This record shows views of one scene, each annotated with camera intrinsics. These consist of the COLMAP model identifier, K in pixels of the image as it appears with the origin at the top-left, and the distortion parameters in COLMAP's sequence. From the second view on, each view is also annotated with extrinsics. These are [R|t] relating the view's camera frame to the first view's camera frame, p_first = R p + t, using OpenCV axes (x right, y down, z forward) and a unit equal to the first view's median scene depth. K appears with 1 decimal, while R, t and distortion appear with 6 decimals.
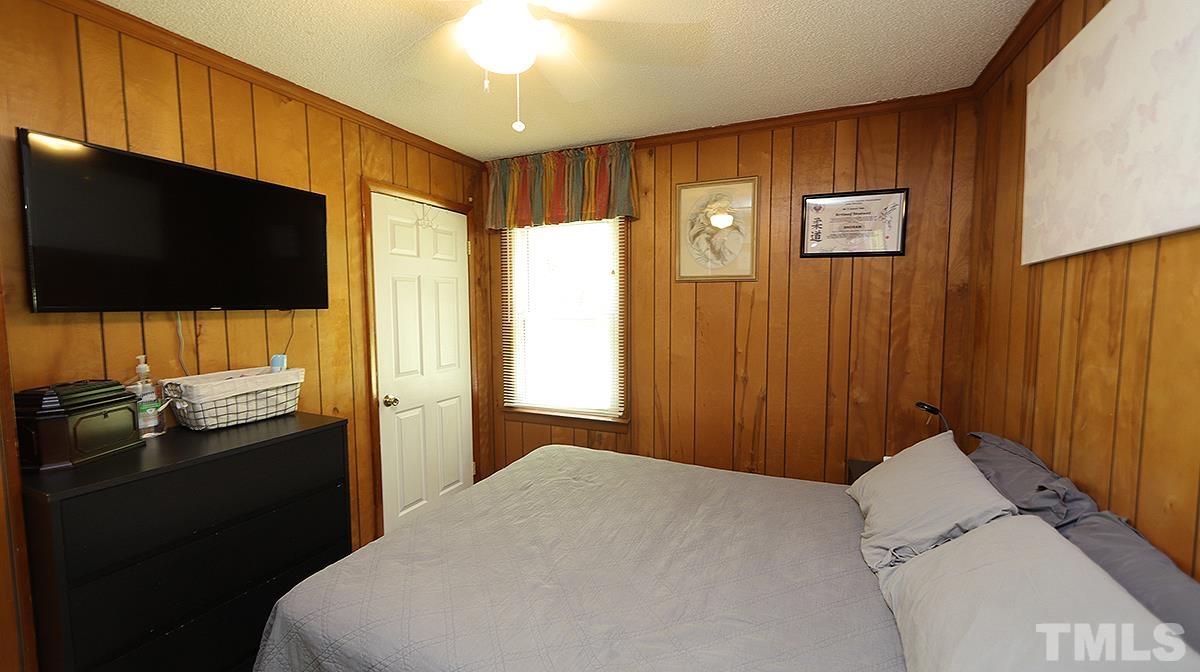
lens RADIAL K [[468.6, 0, 602.2], [0, 468.6, 336.3], [0, 0, 1]] dist [0.000088, 0.000226]
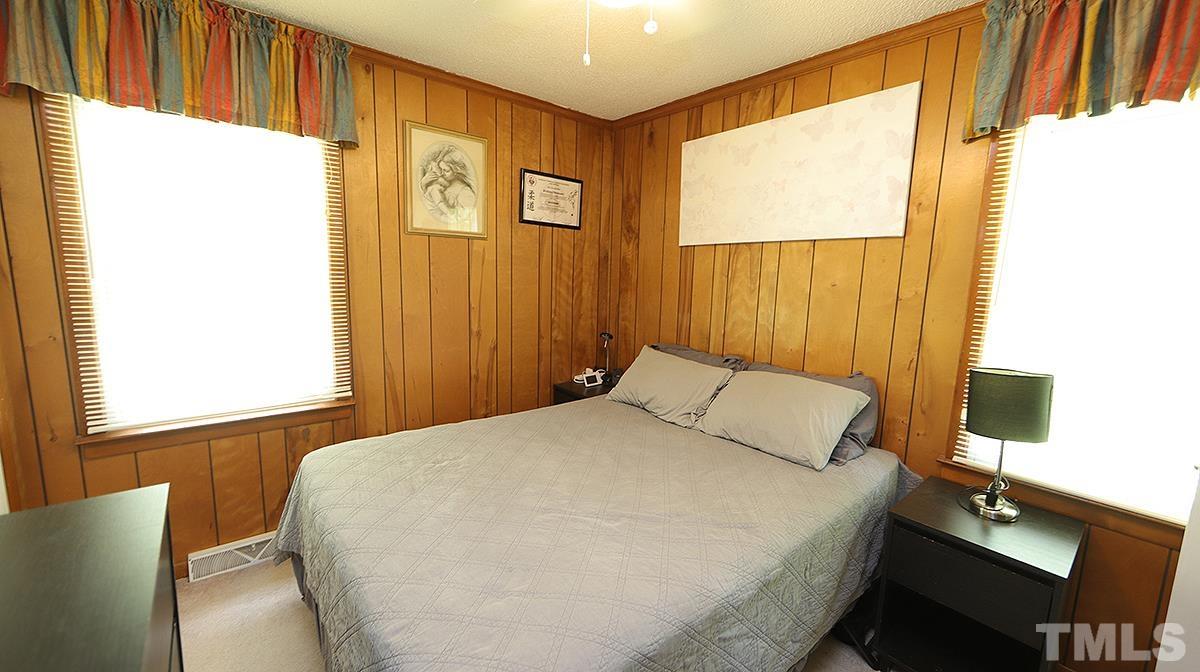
lens RADIAL K [[468.6, 0, 600.5], [0, 468.6, 336.9], [0, 0, 1]] dist [0.000088, 0.000226]
pose [[0.442705, -0.110625, 0.889817, -0.552328], [0.030069, 0.993634, 0.108572, -0.006390], [-0.896163, -0.021309, 0.443213, 0.301434]]
